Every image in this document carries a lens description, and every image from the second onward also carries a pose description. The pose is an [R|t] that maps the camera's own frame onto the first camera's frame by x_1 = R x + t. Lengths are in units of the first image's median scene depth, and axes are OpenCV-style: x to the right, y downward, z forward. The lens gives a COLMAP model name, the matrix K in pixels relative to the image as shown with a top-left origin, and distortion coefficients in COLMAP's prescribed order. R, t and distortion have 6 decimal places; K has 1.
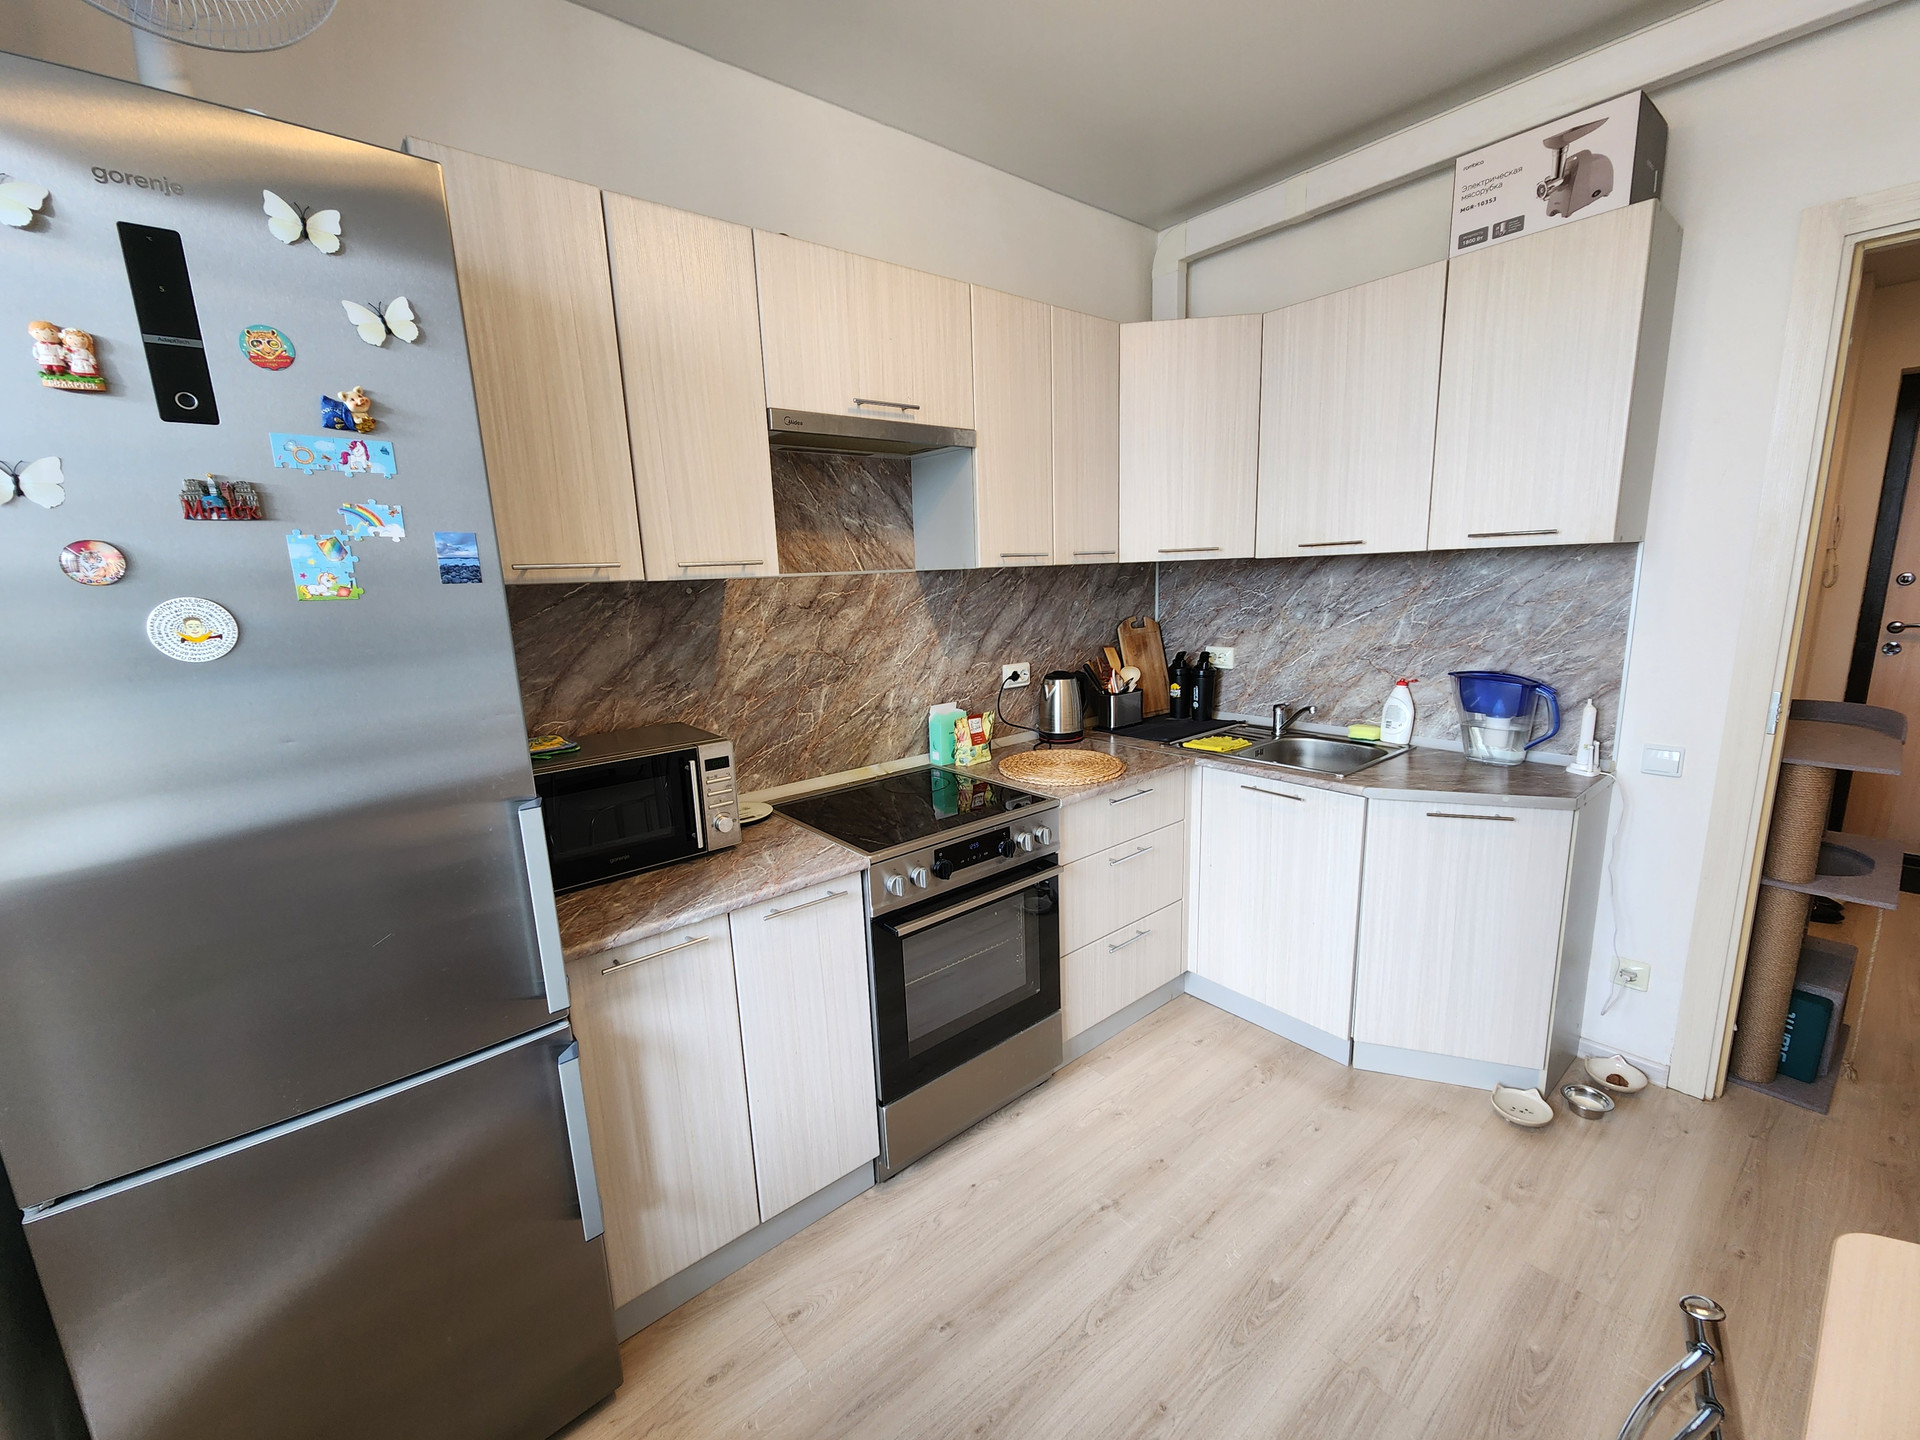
lens RADIAL K [[784.4, 0, 964.4], [0, 784.4, 728.8], [0, 0, 1]] dist [0.001945, 0.000280]
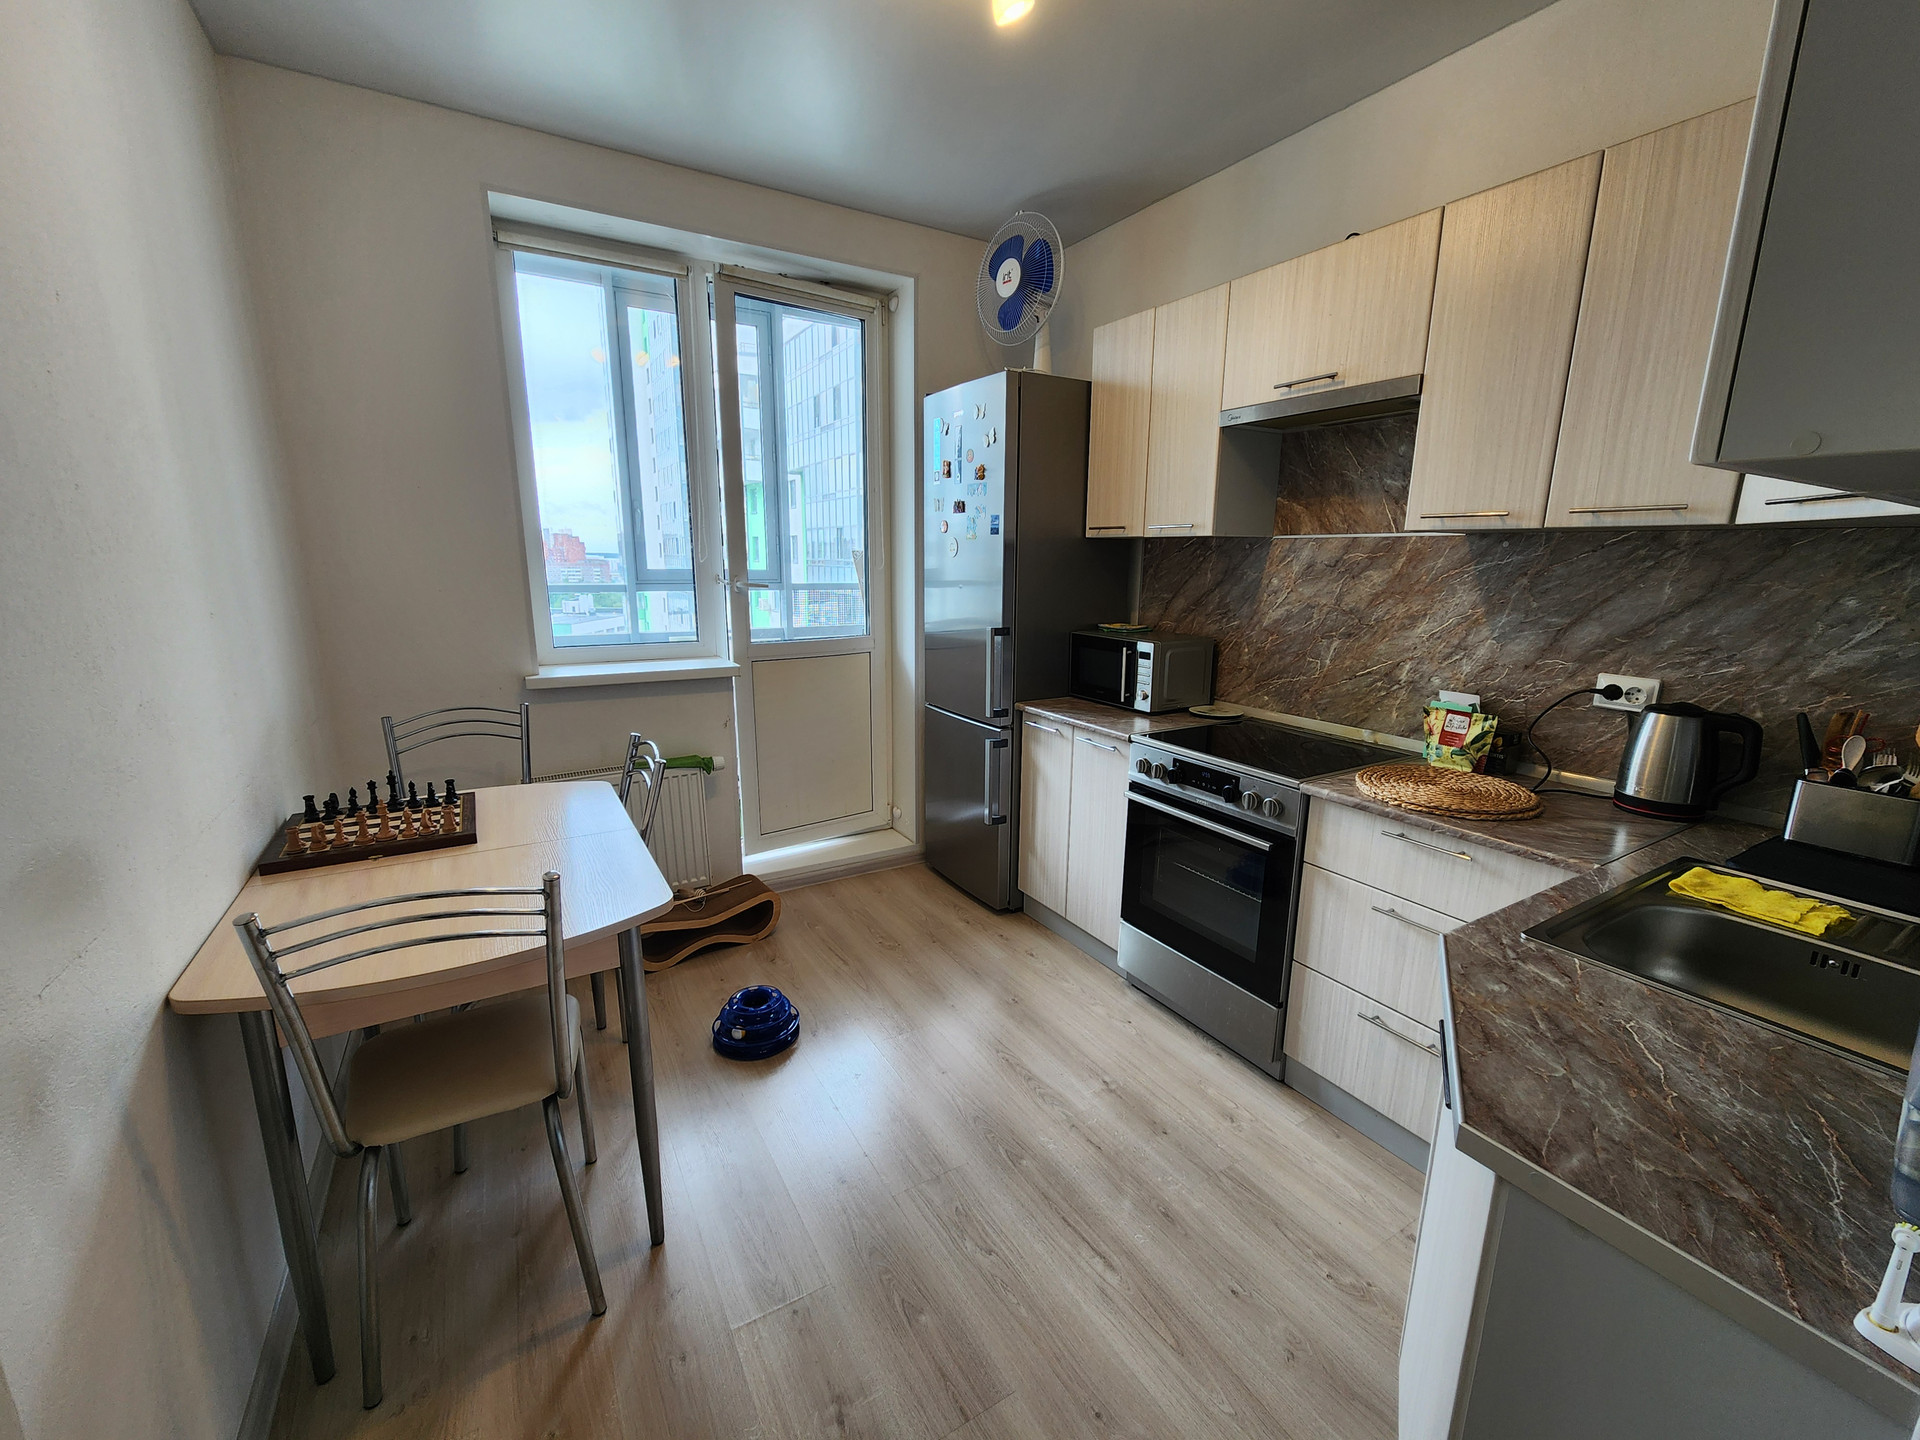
lens RADIAL K [[784.4, 0, 964.4], [0, 784.4, 728.8], [0, 0, 1]] dist [0.001945, 0.000280]
pose [[-0.146734, 0.247466, -0.957721, 0.972647], [-0.202727, 0.940126, 0.273979, -0.132785], [0.968179, 0.234358, -0.087781, 0.628813]]
